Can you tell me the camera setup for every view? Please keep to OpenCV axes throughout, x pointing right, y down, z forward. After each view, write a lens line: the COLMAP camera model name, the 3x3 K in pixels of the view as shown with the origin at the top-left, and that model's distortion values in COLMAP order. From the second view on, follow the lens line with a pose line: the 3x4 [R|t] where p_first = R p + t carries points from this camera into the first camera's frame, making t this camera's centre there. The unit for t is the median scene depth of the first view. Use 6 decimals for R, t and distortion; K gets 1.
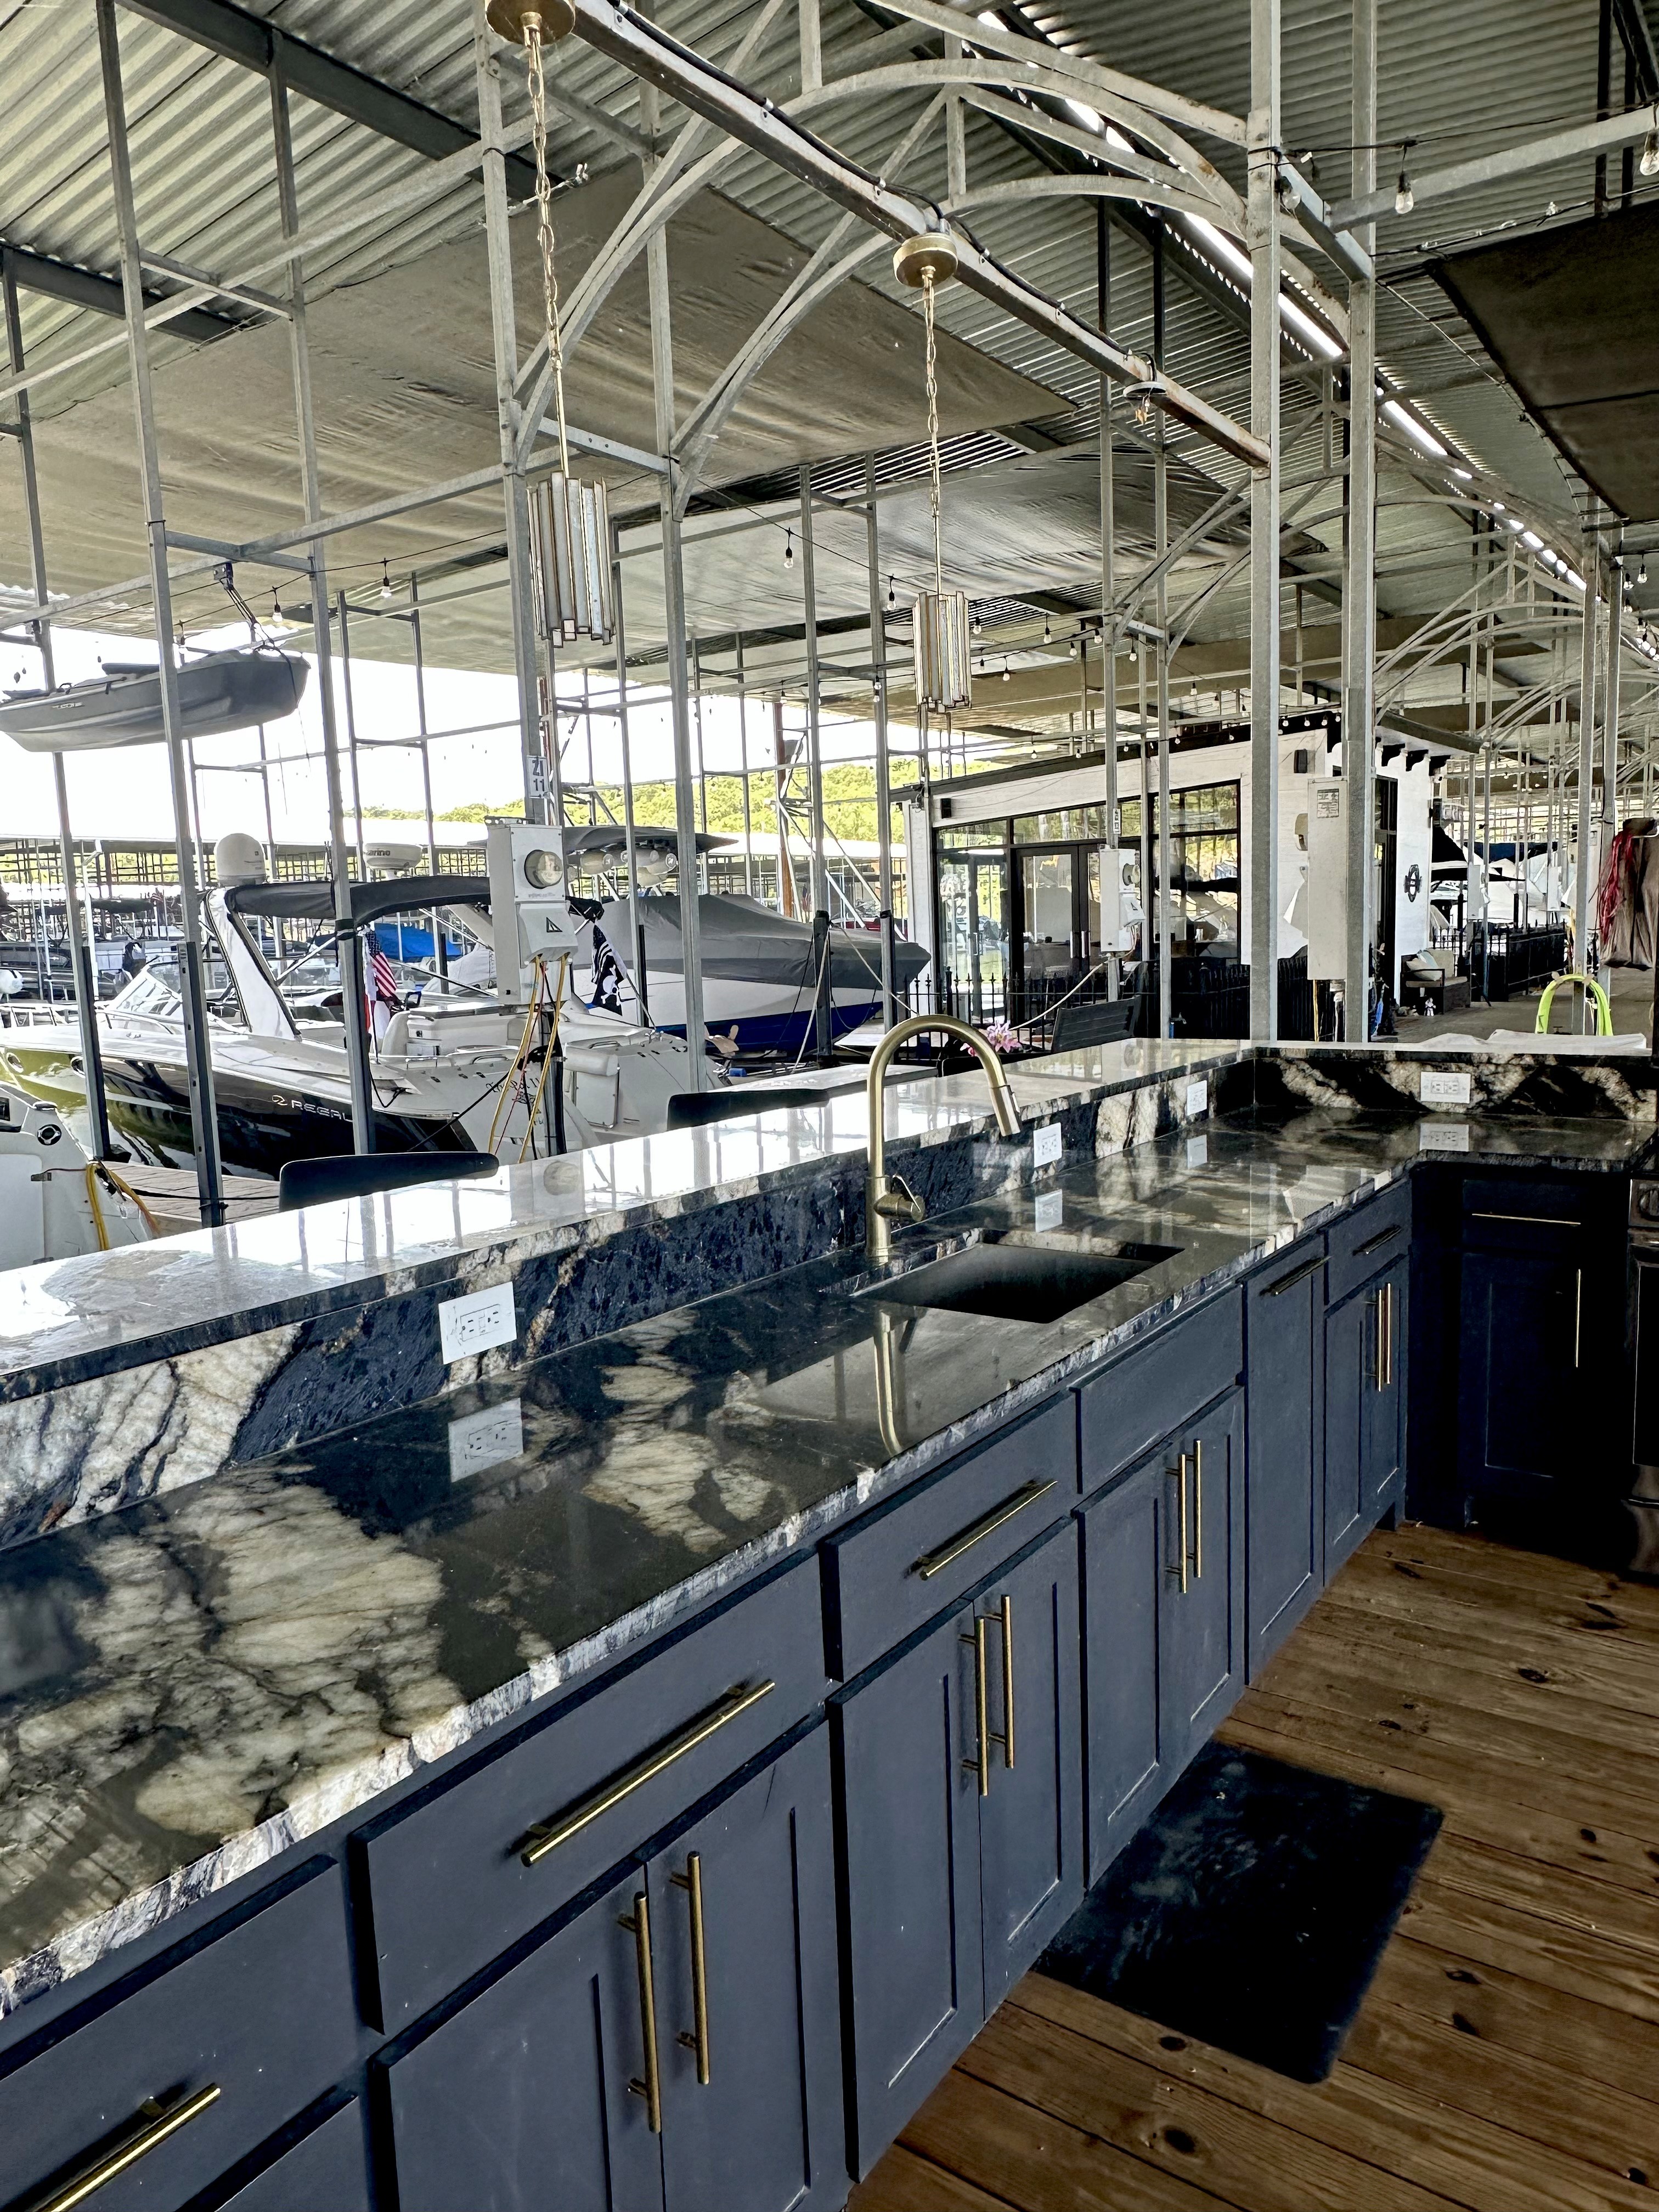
lens RADIAL K [[1466.9, 0, 823.3], [0, 1466.9, 1111.4], [0, 0, 1]] dist [-0.002145, 0.000625]
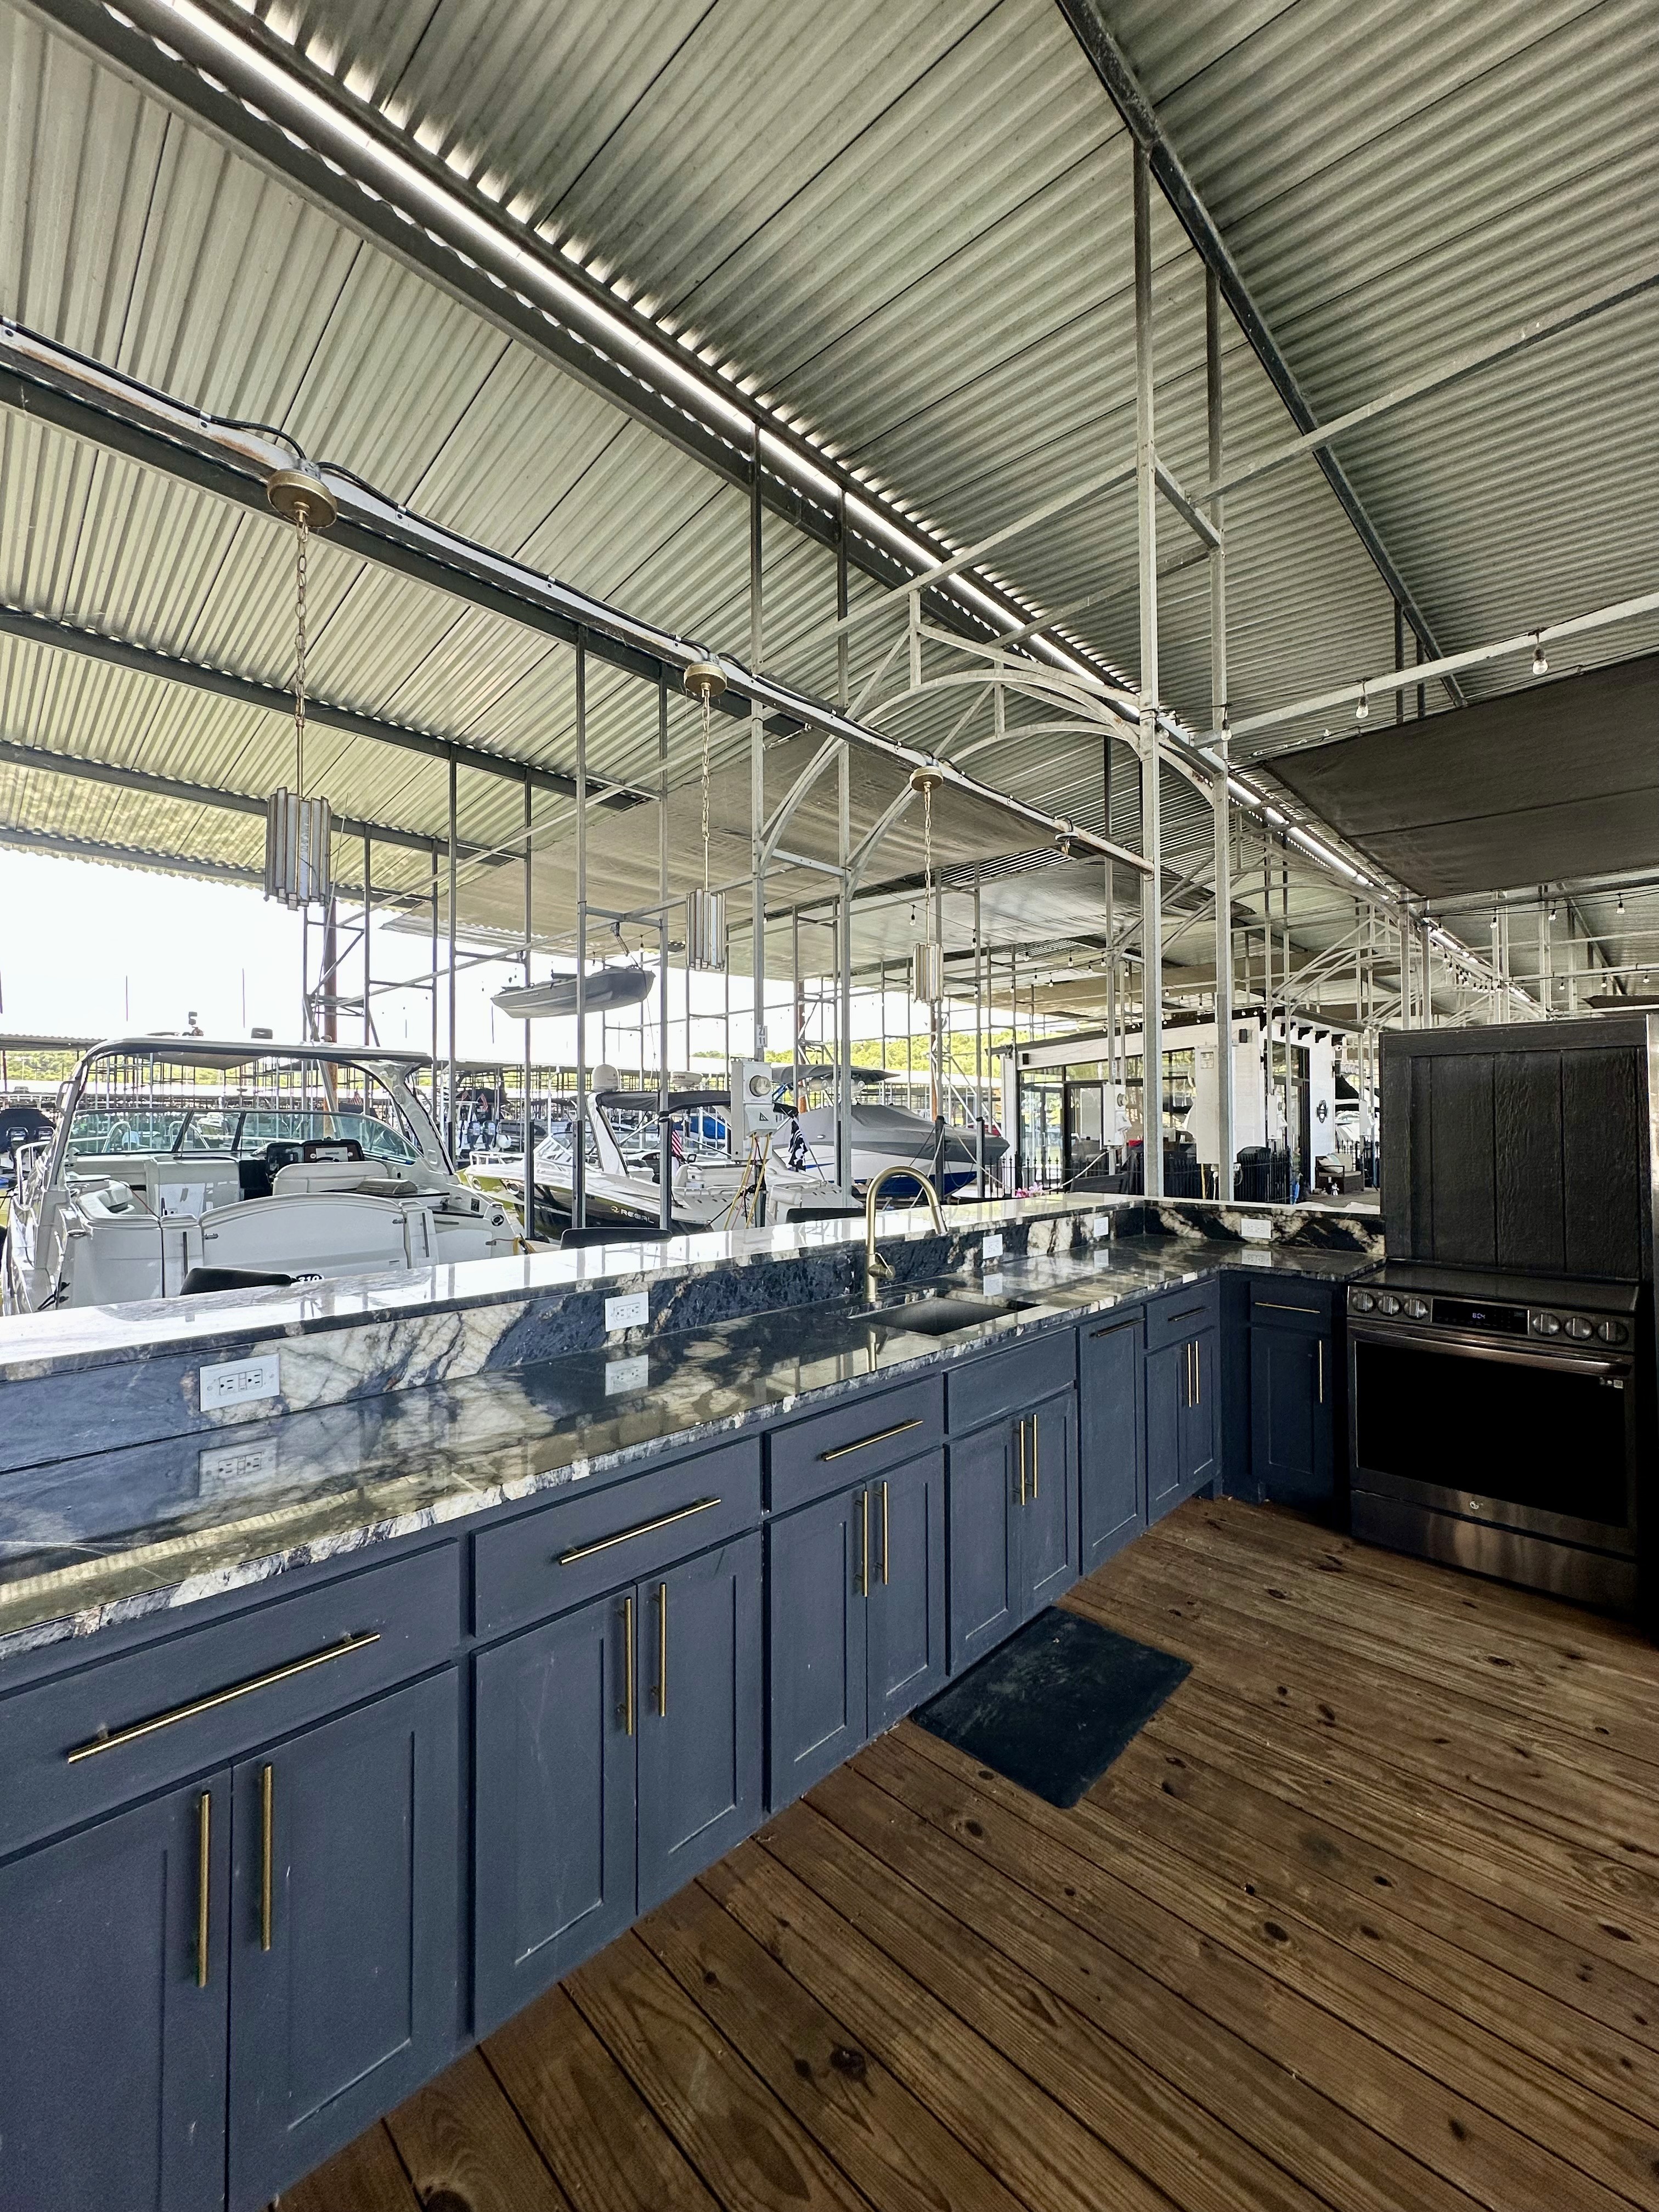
lens RADIAL K [[875.6, 0, 835.6], [0, 875.6, 1108.4], [0, 0, 1]] dist [-0.004715, 0.001253]
pose [[0.988522, 0.030873, -0.147889, 0.095787], [-0.051834, 0.988786, -0.140055, 0.013024], [0.141907, 0.146113, 0.979037, -0.061013]]
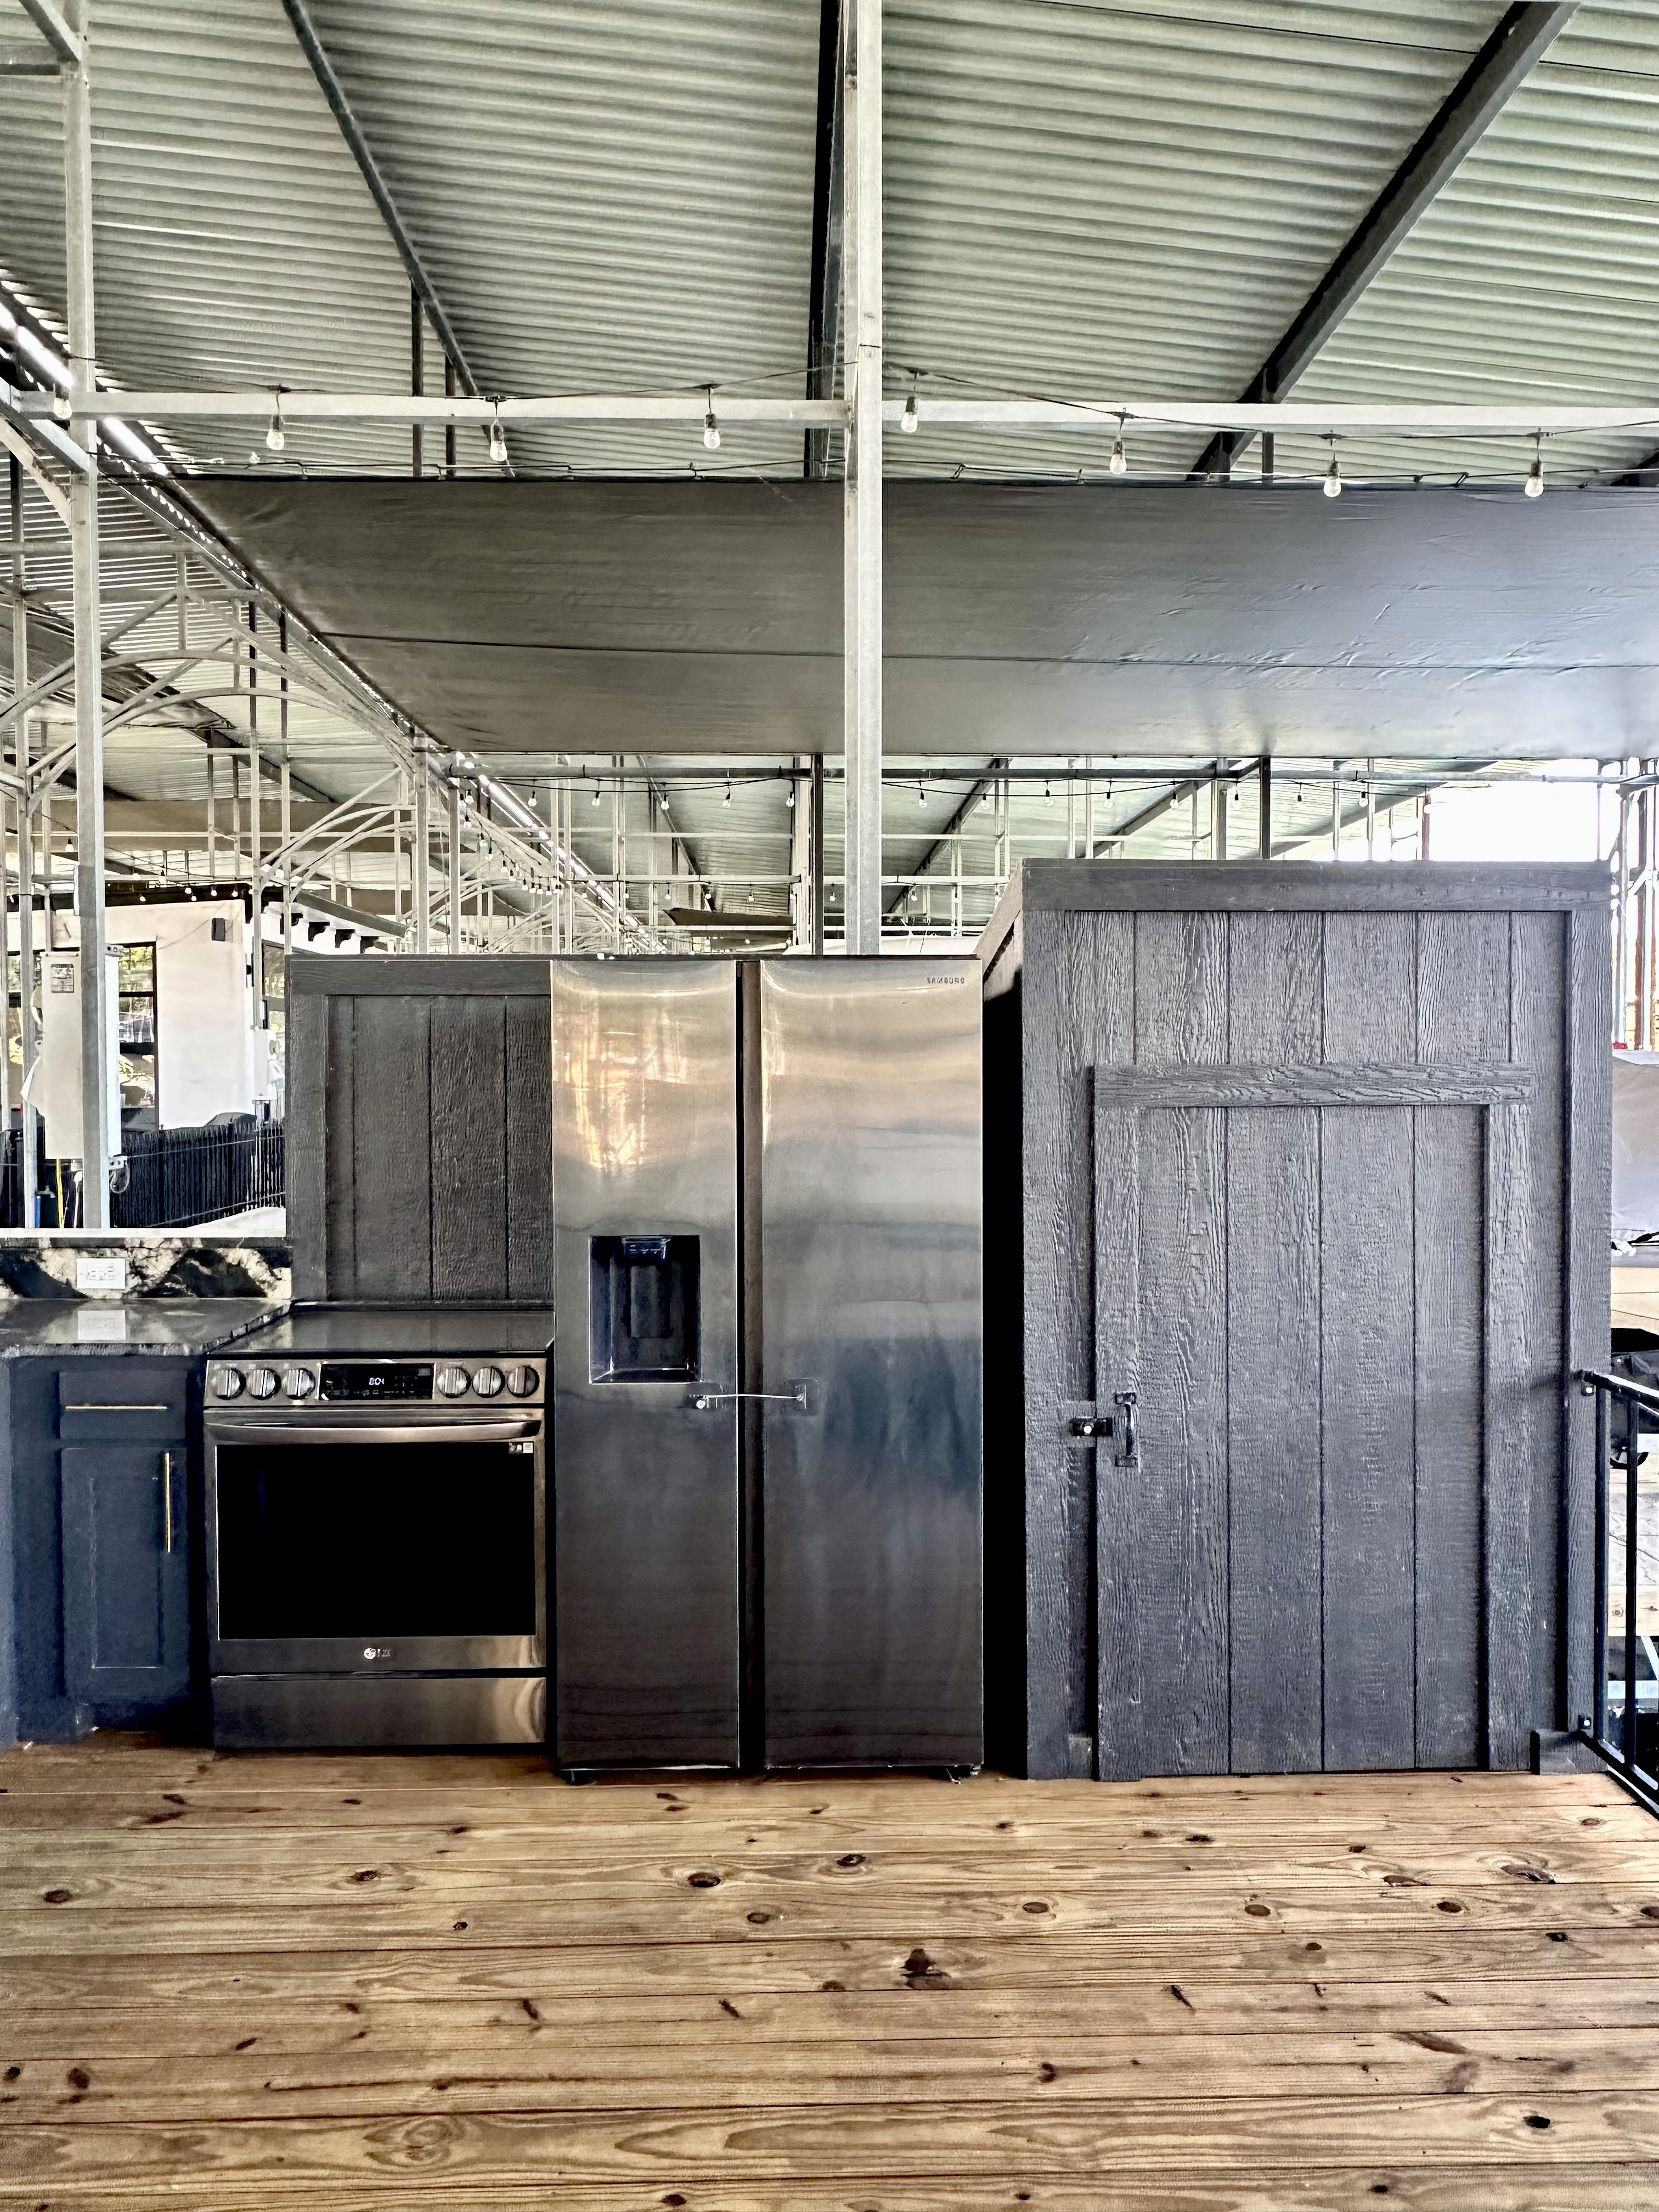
lens RADIAL K [[1466.9, 0, 819.3], [0, 1466.9, 1111.7], [0, 0, 1]] dist [-0.002145, 0.000625]
pose [[0.794005, 0.017438, 0.607661, 0.209200], [0.050185, 0.994296, -0.094108, -0.007655], [-0.605836, 0.105218, 0.788601, -0.081666]]
